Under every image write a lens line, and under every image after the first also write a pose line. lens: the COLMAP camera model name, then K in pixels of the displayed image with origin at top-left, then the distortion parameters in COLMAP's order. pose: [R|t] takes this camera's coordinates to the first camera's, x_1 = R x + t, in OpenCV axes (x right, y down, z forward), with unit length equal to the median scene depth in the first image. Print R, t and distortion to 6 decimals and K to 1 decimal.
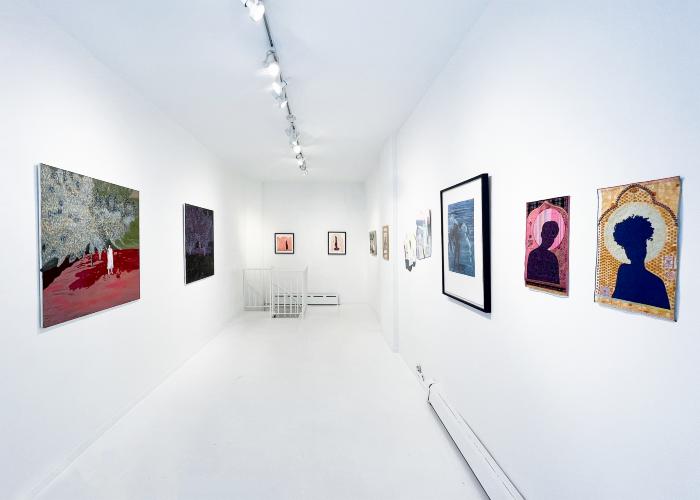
lens RADIAL K [[297.0, 0, 310.9], [0, 297.0, 248.3], [0, 0, 1]] dist [0.003688, -0.000883]
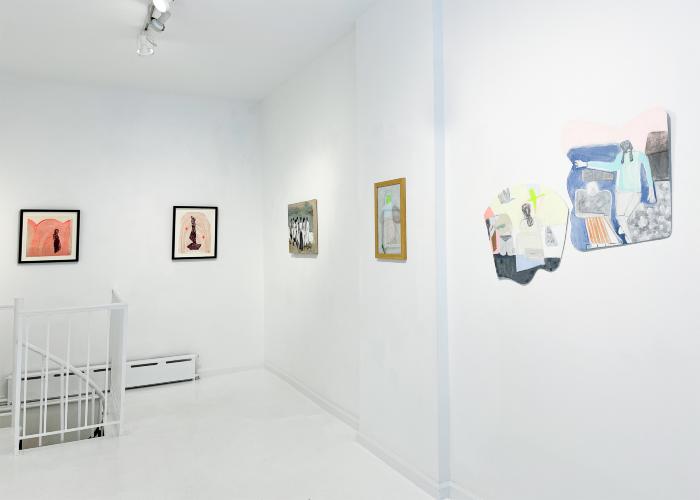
lens RADIAL K [[513.3, 0, 343.9], [0, 513.3, 209.8], [0, 0, 1]] dist [0.046444, -0.049851]
pose [[0.862638, 0.010586, 0.505711, -0.272731], [0.030777, 0.996830, -0.073366, 0.028377], [-0.504884, 0.078853, 0.859578, 0.655327]]
